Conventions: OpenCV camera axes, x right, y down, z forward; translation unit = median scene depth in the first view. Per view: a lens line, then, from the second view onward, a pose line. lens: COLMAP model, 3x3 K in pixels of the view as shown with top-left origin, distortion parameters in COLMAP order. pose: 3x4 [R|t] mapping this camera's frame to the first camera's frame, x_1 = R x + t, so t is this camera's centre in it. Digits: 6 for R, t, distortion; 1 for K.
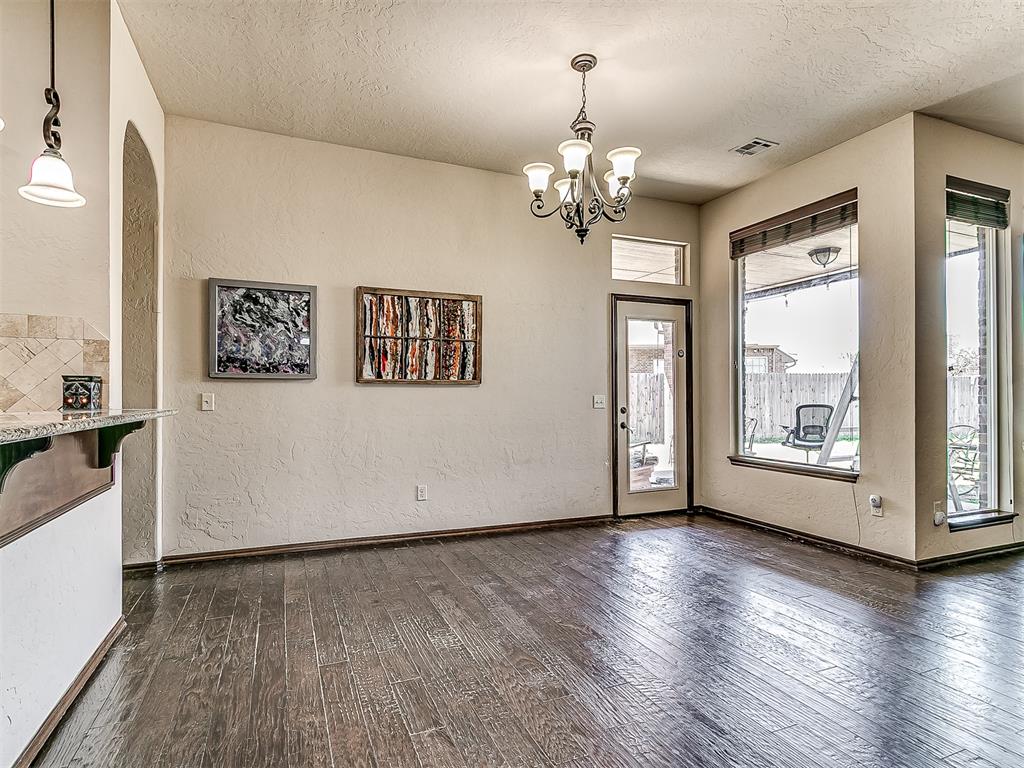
lens RADIAL K [[535.2, 0, 510.6], [0, 535.2, 392.7], [0, 0, 1]] dist [0.009435, -0.006167]
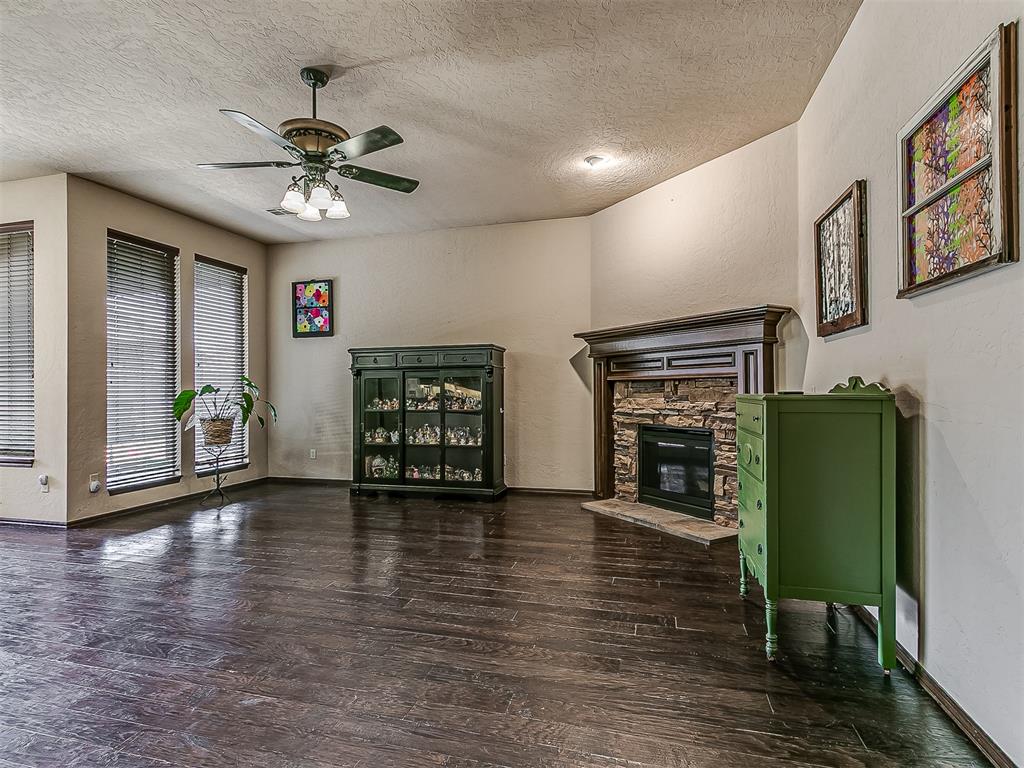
lens RADIAL K [[535.2, 0, 482.0], [0, 535.2, 391.3], [0, 0, 1]] dist [0.009435, -0.006167]
pose [[0.637089, -0.005153, 0.770773, 0.338809], [0.001051, 0.999983, 0.005817, -0.006821], [-0.770789, -0.002896, 0.637084, -0.507910]]
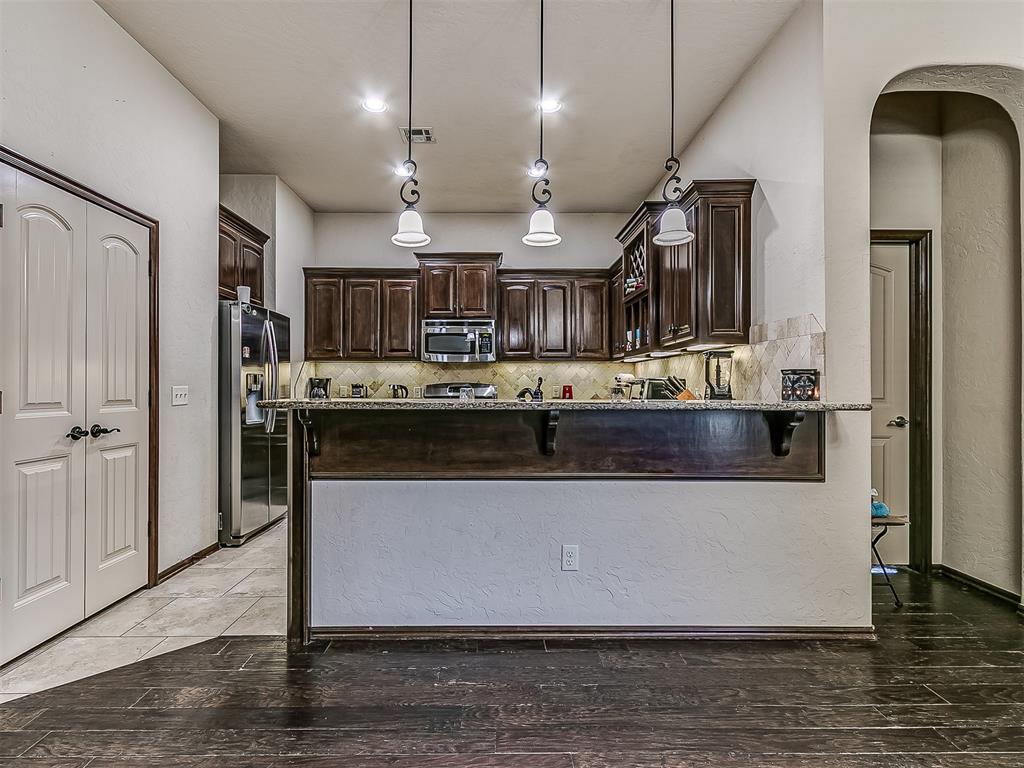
lens RADIAL K [[535.2, 0, 512.3], [0, 535.2, 383.9], [0, 0, 1]] dist [0.009435, -0.006167]
pose [[-0.353319, -0.002677, -0.935499, 0.234060], [0.006265, 0.999967, -0.005228, -0.000559], [0.935482, -0.007708, -0.353290, 0.477915]]
